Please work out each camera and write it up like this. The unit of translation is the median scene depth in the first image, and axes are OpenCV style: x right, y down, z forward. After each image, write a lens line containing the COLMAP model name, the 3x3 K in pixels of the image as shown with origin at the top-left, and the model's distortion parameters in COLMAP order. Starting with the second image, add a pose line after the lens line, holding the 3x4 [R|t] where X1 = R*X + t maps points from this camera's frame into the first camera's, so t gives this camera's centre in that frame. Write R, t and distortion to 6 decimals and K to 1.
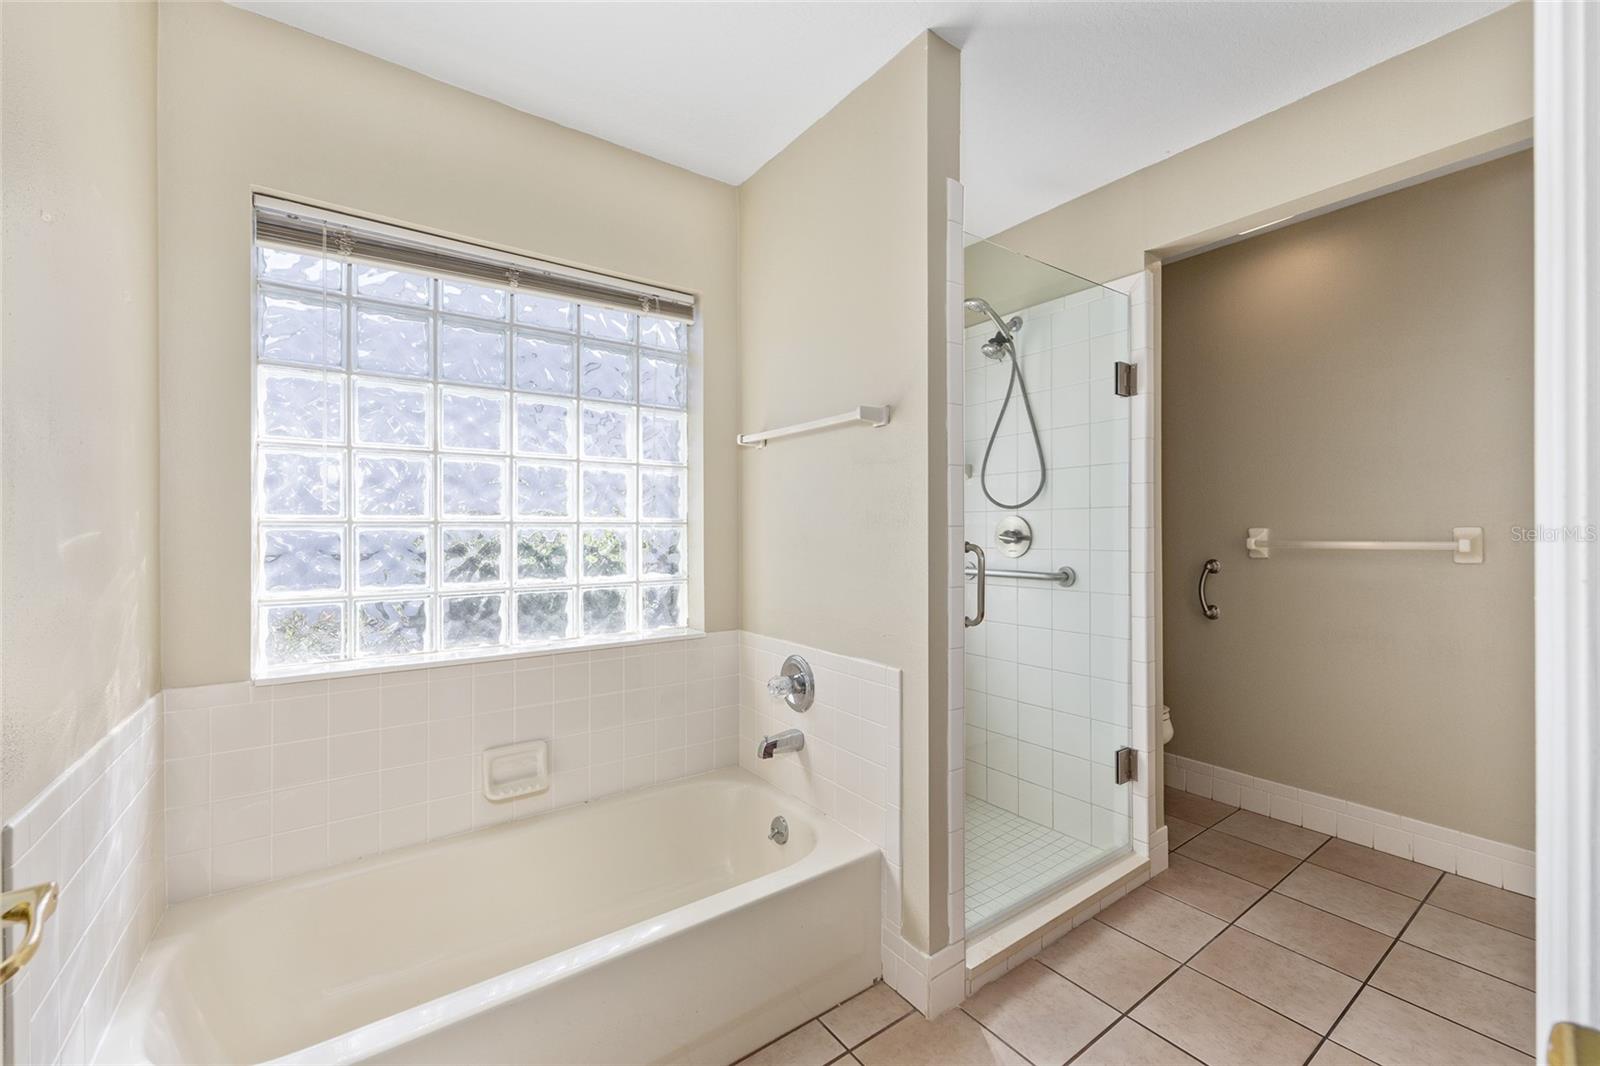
lens RADIAL K [[646.9, 0, 799.7], [0, 646.9, 529.5], [0, 0, 1]] dist [-0.006965, -0.000023]
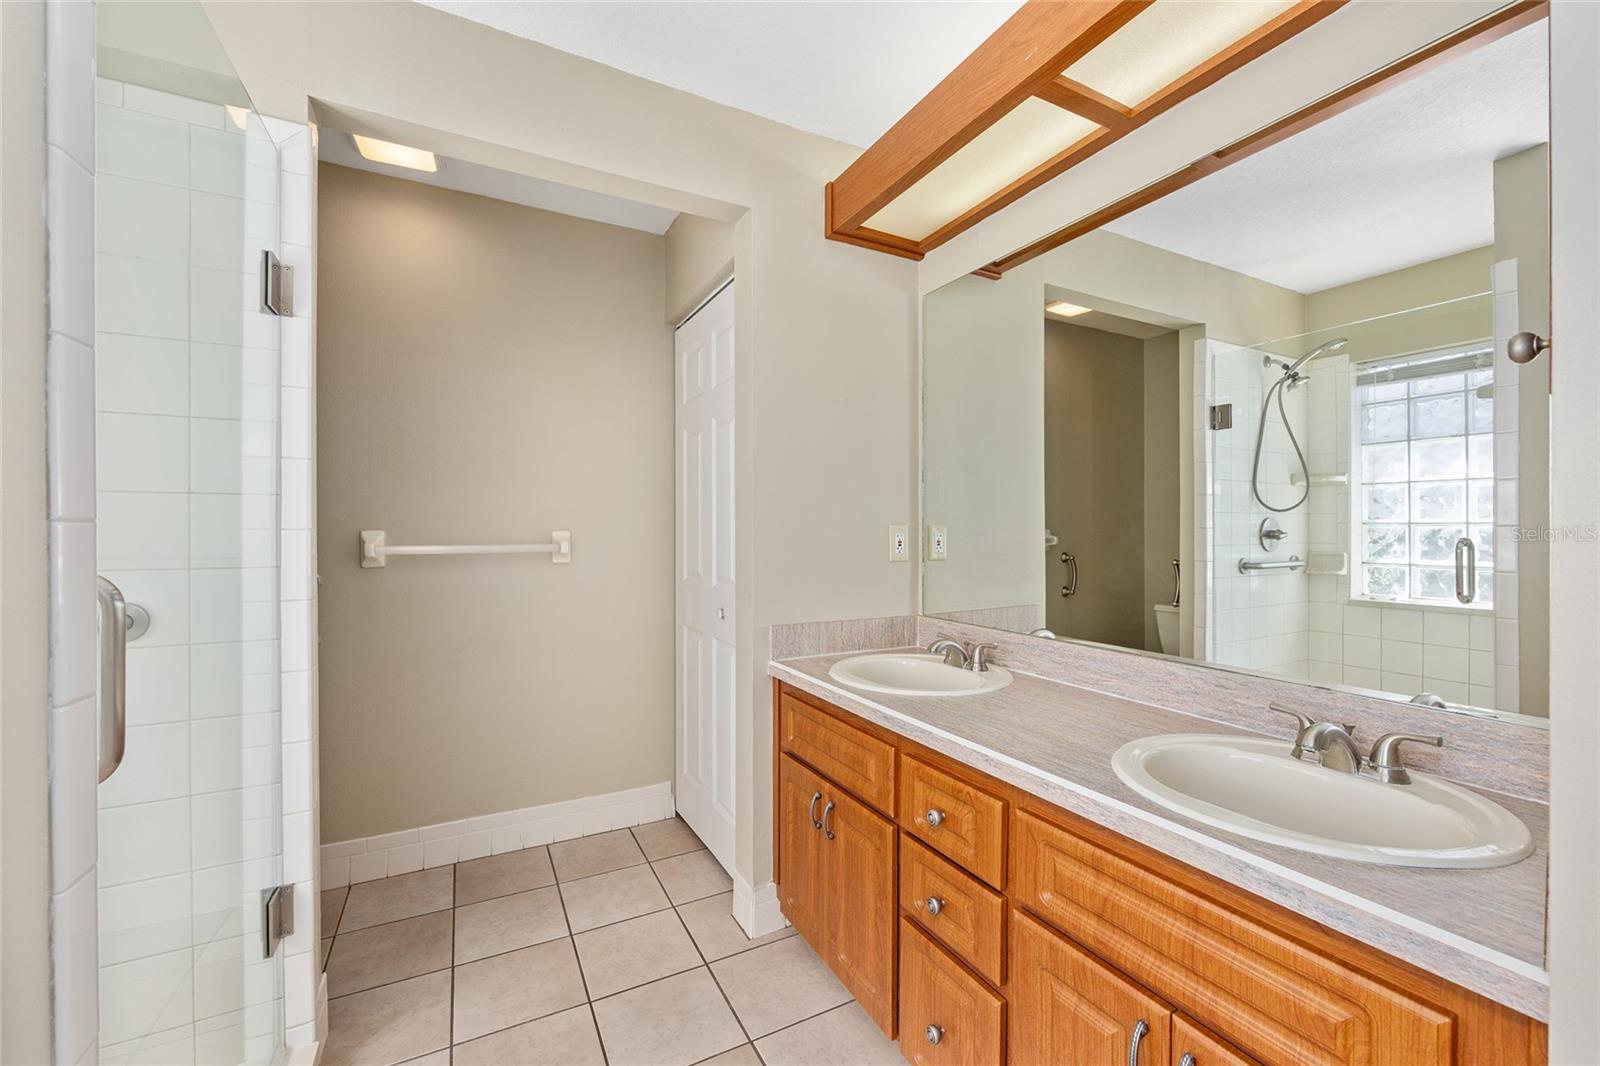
lens RADIAL K [[646.9, 0, 797.3], [0, 646.9, 532.5], [0, 0, 1]] dist [-0.006965, -0.000023]
pose [[0.140787, 0.004303, 0.990031, -0.026829], [0.000220, 0.999990, -0.004378, 0.004049], [-0.990040, 0.000834, 0.140785, 0.425001]]
